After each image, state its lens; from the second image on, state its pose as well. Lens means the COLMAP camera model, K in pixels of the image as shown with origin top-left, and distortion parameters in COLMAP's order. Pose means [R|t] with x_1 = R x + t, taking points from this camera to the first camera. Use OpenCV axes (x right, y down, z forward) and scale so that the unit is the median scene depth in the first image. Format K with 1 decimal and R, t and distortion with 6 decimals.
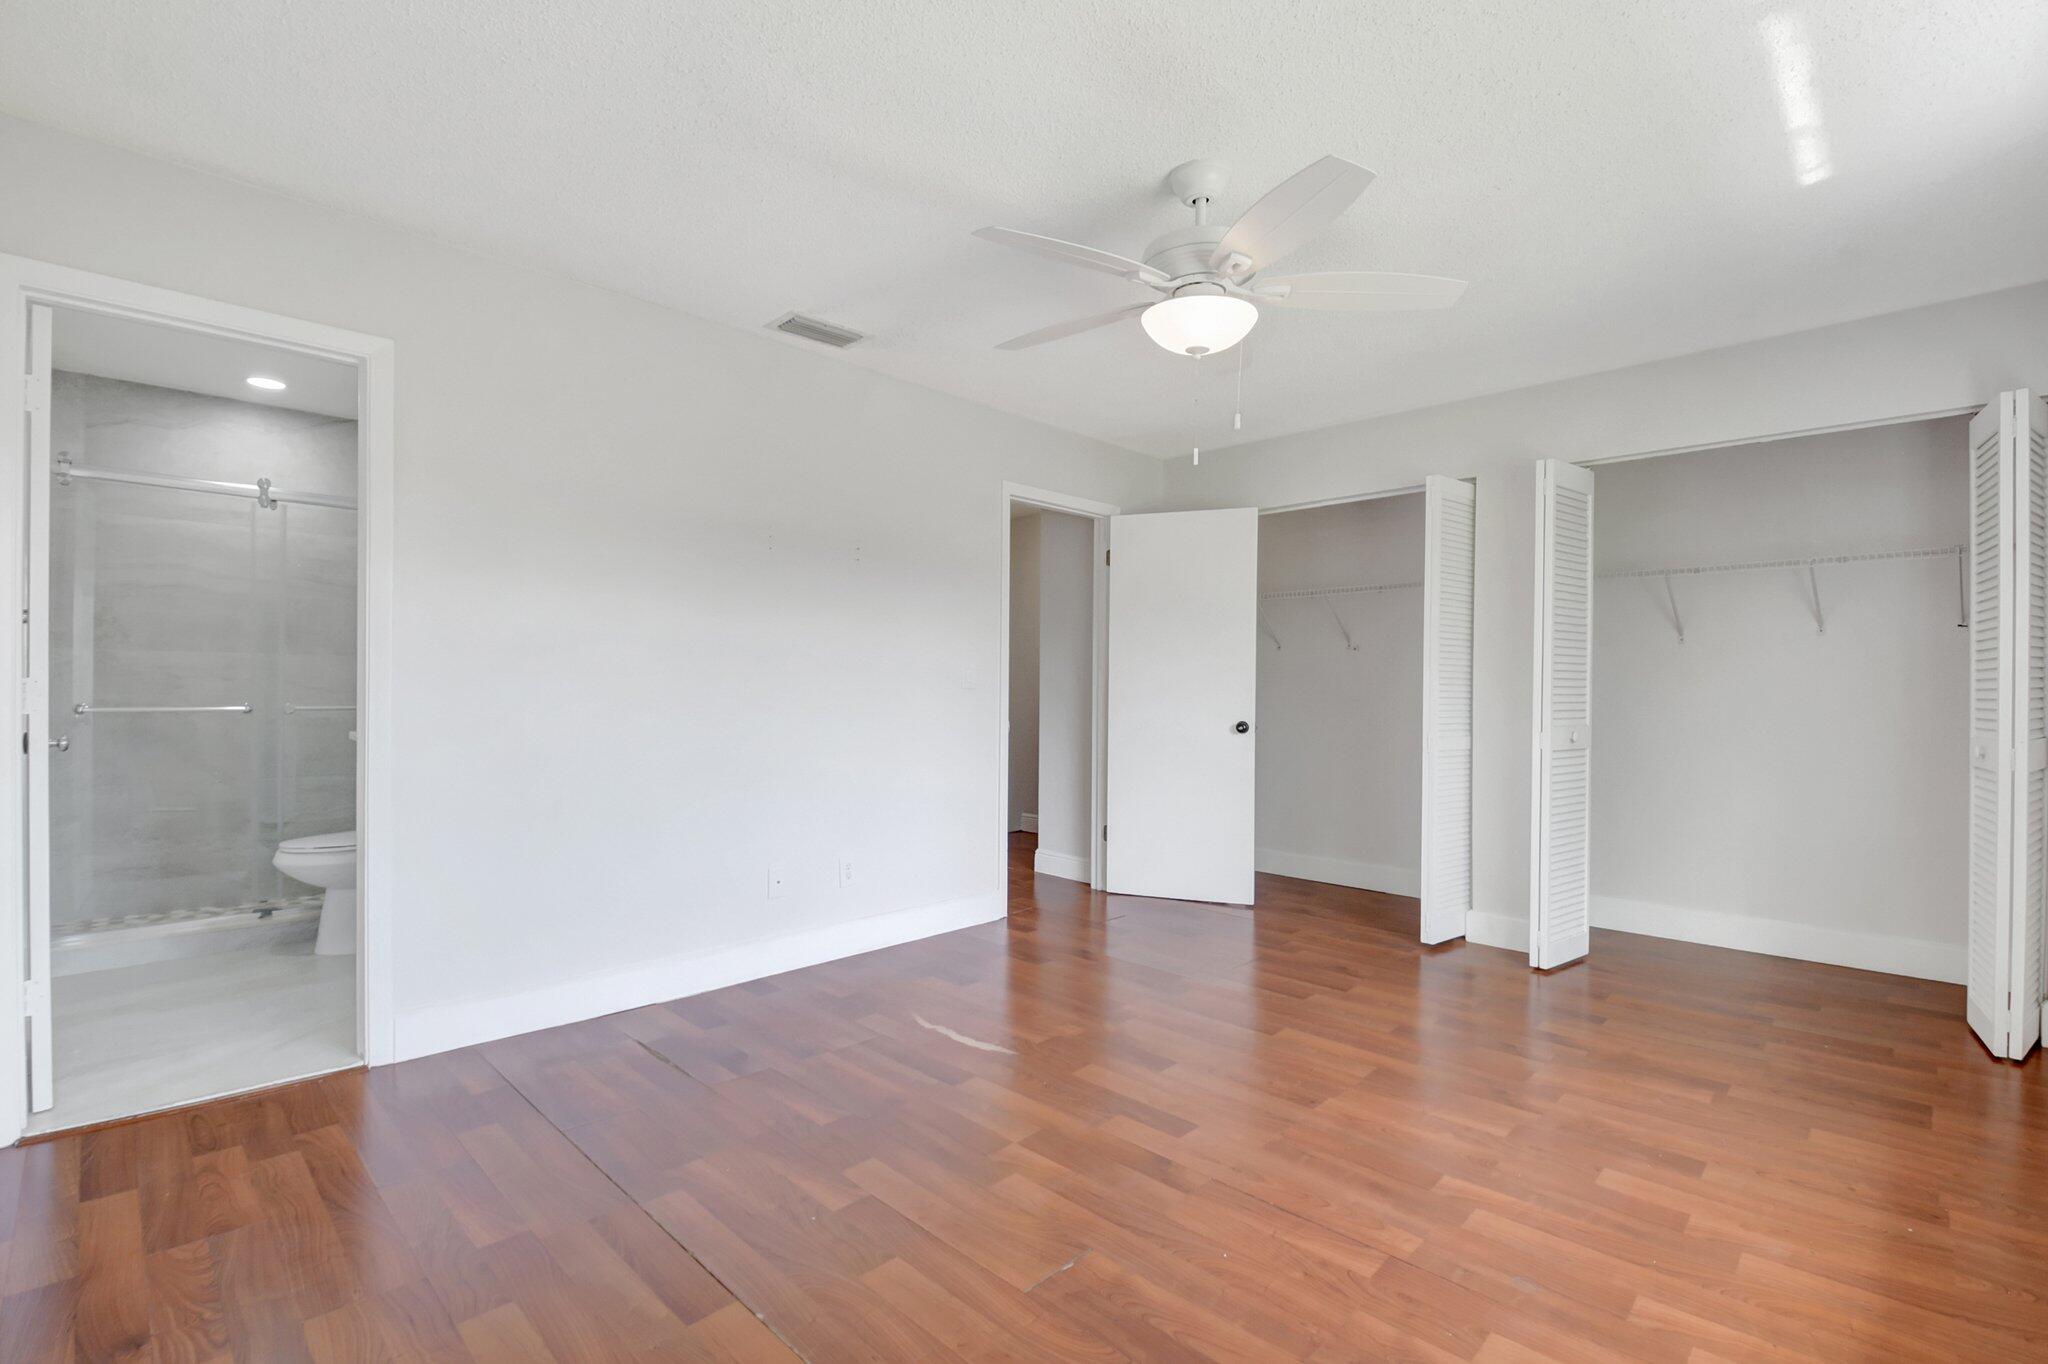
lens RADIAL K [[918.4, 0, 1016.0], [0, 918.4, 690.4], [0, 0, 1]] dist [-0.001839, -0.006060]
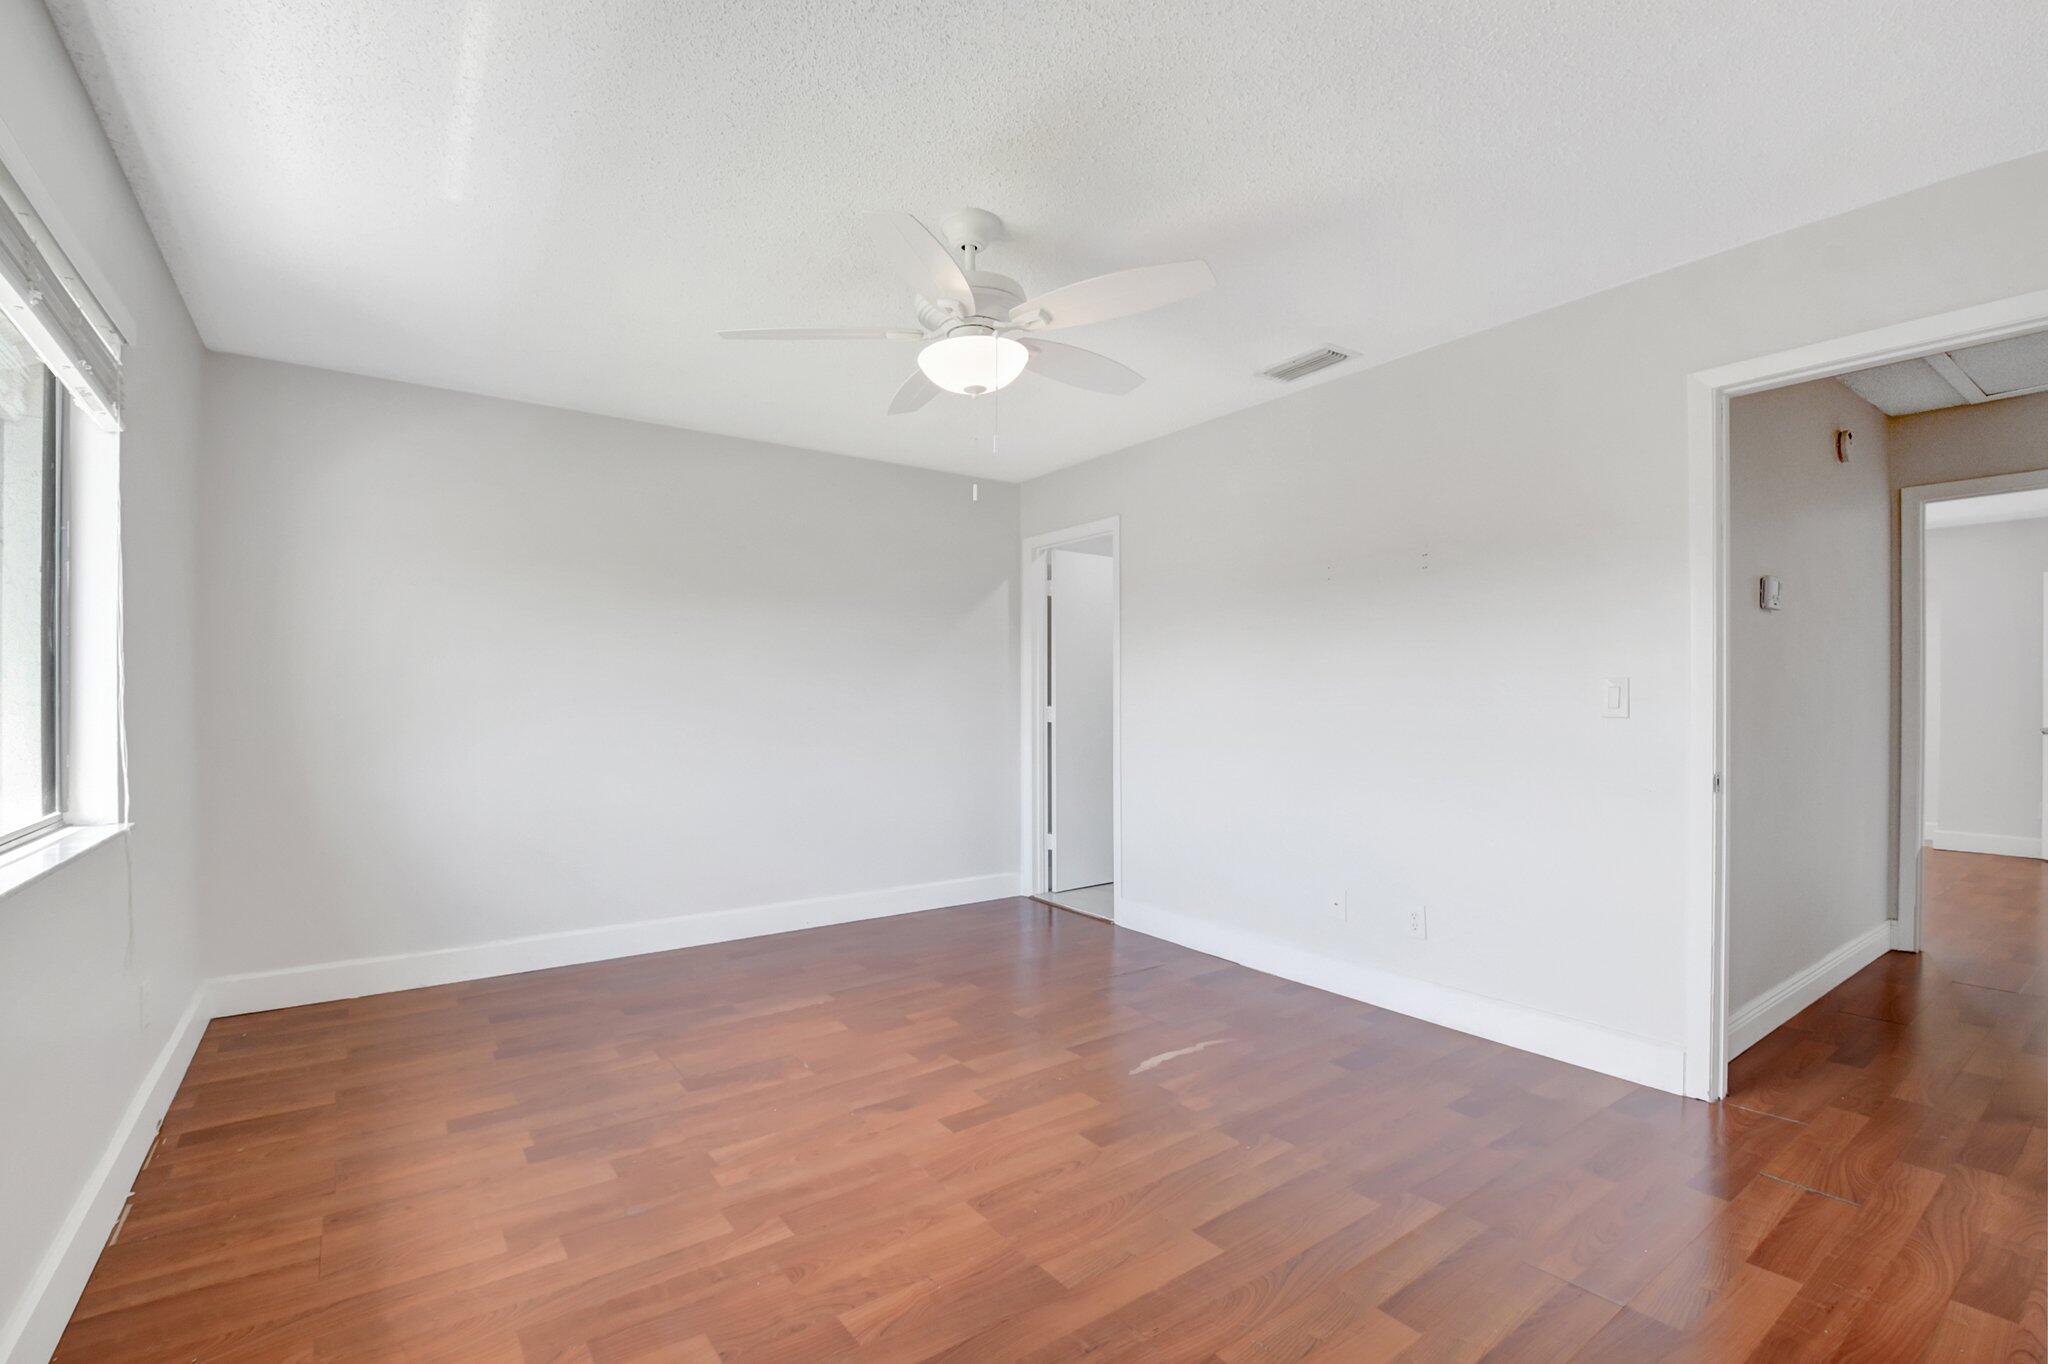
lens RADIAL K [[918.4, 0, 1016.0], [0, 918.4, 690.4], [0, 0, 1]] dist [-0.001839, -0.006060]
pose [[-0.159775, -0.015959, -0.987024, 1.380259], [-0.005832, 0.999867, -0.015223, -0.016921], [0.987136, 0.003325, -0.159847, 1.385196]]
